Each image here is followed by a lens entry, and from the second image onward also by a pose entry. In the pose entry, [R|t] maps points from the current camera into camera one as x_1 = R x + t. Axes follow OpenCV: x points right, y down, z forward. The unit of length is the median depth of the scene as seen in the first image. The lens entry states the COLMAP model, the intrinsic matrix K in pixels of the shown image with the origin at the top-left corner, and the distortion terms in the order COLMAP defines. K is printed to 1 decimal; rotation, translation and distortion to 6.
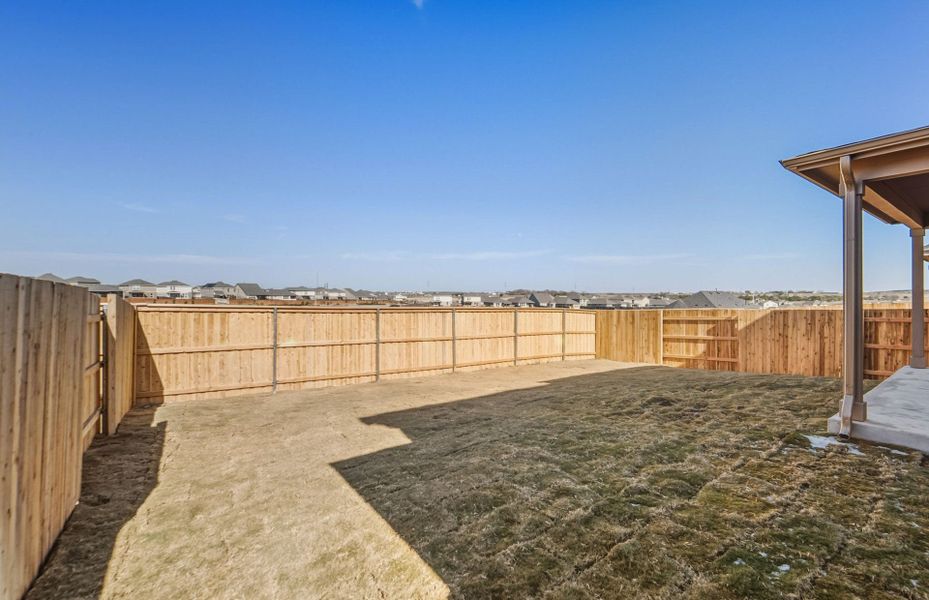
lens RADIAL K [[393.0, 0, 466.0], [0, 393.0, 293.9], [0, 0, 1]] dist [-0.009137, -0.000171]
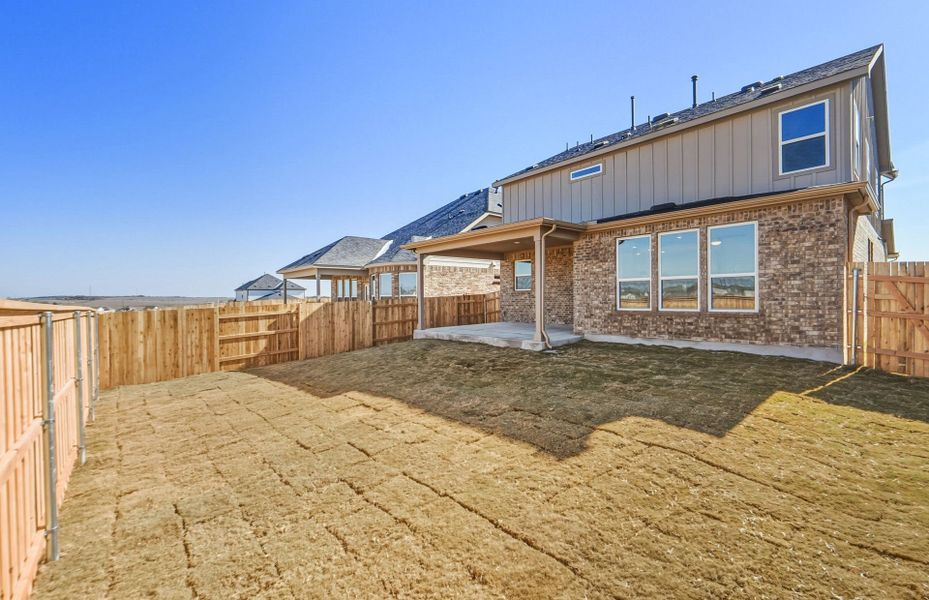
lens RADIAL K [[394.5, 0, 465.6], [0, 394.5, 301.1], [0, 0, 1]] dist [-0.015040, -0.000234]
pose [[-0.093230, -0.008707, 0.995607, -0.343769], [0.004271, 0.999949, 0.009145, 0.018435], [-0.995635, 0.005105, -0.093188, 0.465686]]
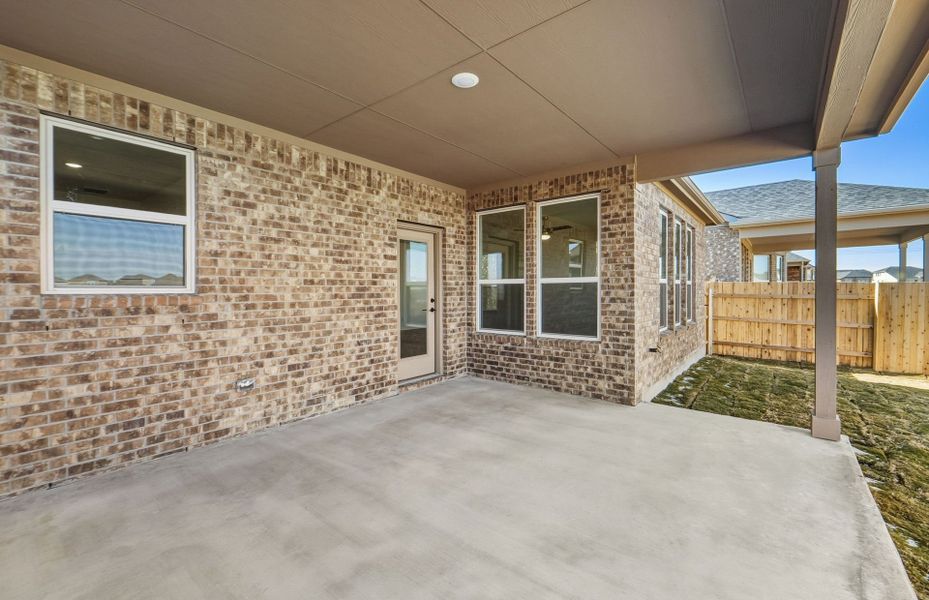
lens RADIAL K [[393.0, 0, 473.2], [0, 393.0, 298.6], [0, 0, 1]] dist [-0.009137, -0.000171]
pose [[-0.963548, 0.009795, -0.267356, 0.556230], [0.007397, 0.999923, 0.009976, 0.002563], [0.267433, 0.007635, -0.963546, 0.455072]]
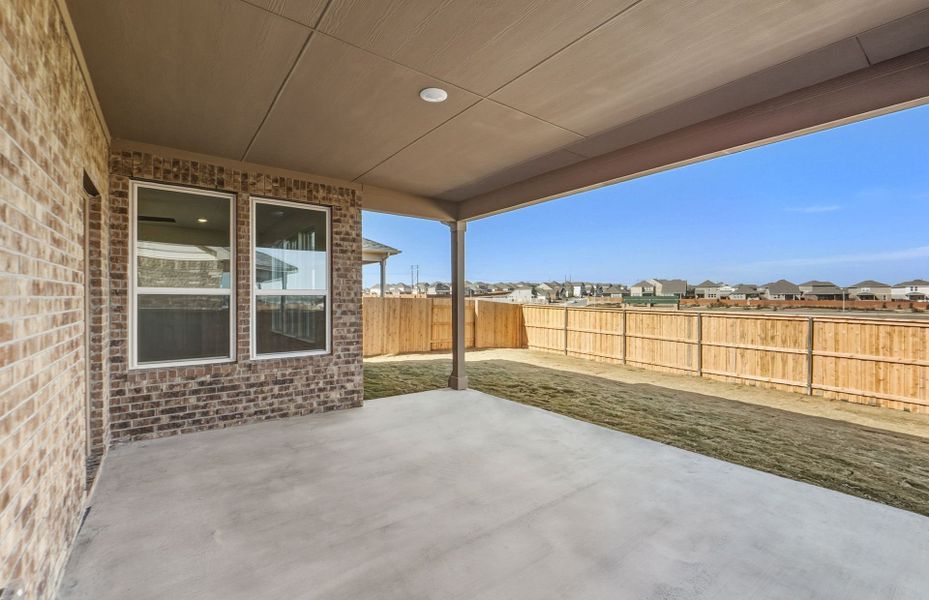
lens RADIAL K [[393.0, 0, 468.1], [0, 393.0, 301.9], [0, 0, 1]] dist [-0.009137, -0.000171]
pose [[0.022170, 0.004274, -0.999745, 0.699055], [0.010209, 0.999938, 0.004501, -0.001758], [0.999702, -0.010306, 0.022125, 0.281719]]
